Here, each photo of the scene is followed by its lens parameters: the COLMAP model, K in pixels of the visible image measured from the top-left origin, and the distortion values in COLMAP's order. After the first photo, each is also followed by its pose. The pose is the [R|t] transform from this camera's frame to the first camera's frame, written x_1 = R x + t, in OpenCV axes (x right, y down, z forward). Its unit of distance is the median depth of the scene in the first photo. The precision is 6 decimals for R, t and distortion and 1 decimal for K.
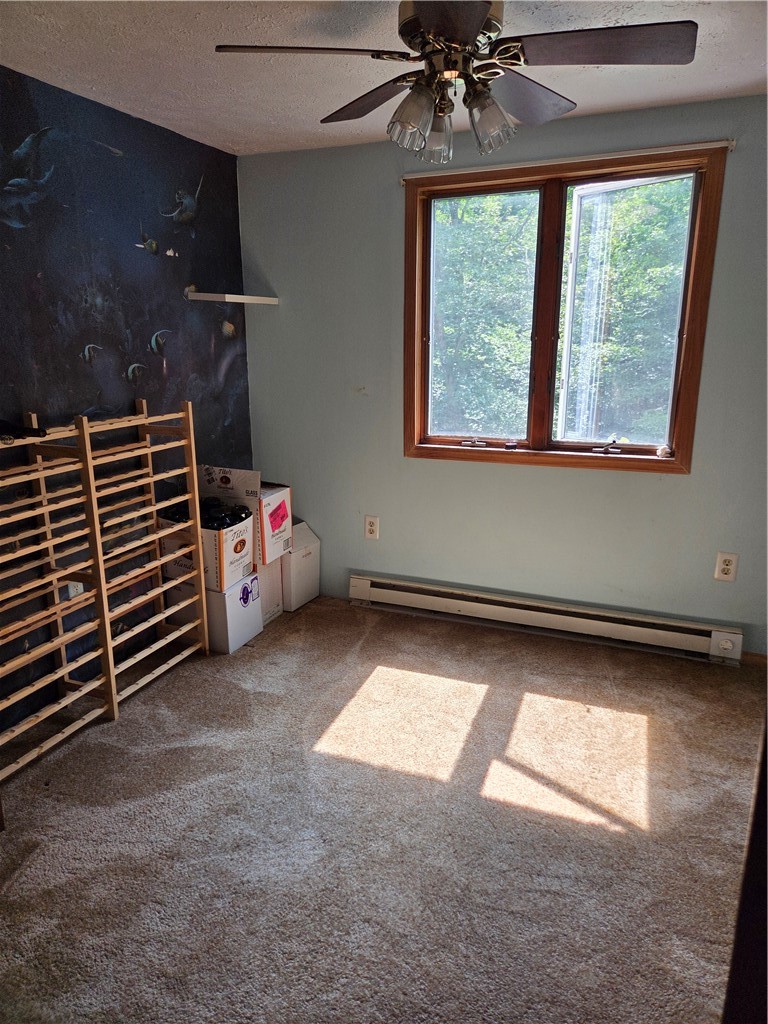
lens RADIAL K [[671.6, 0, 384.0], [0, 671.6, 512.0], [0, 0, 1]] dist [-0.024905, -0.000896]
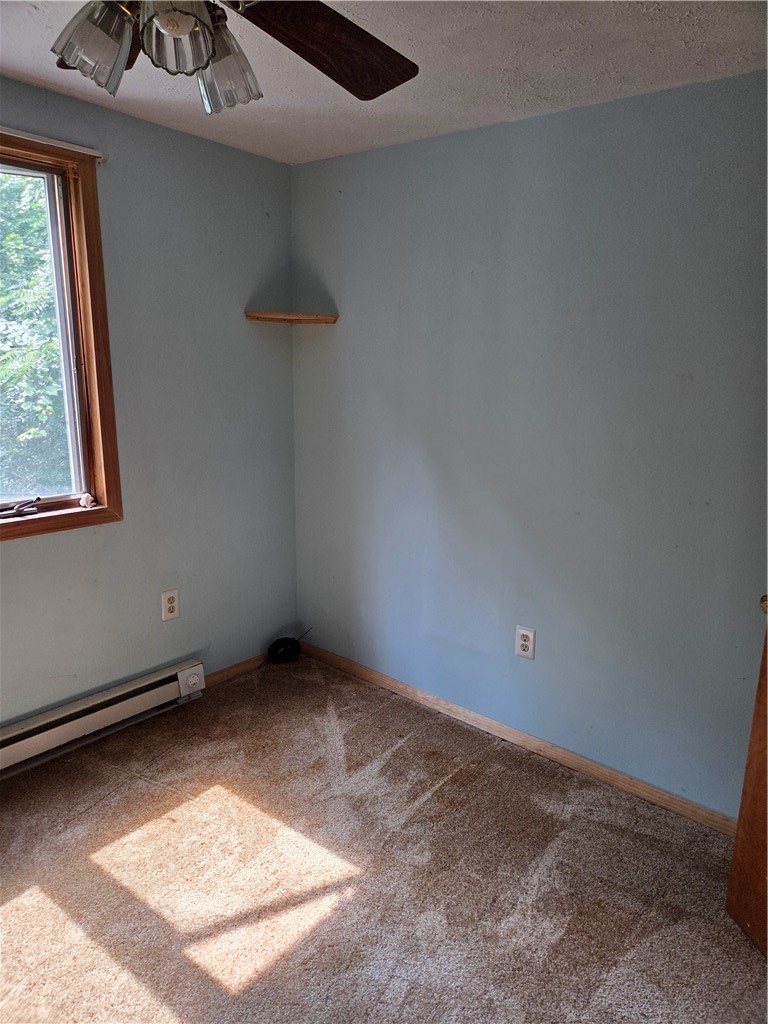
lens RADIAL K [[677.1, 0, 384.0], [0, 677.1, 512.0], [0, 0, 1]] dist [0.000563, -0.000992]
pose [[0.274786, -0.189012, 0.942744, -0.320764], [0.213000, 0.968093, 0.132010, -0.118992], [-0.937616, 0.164530, 0.306278, 0.416321]]
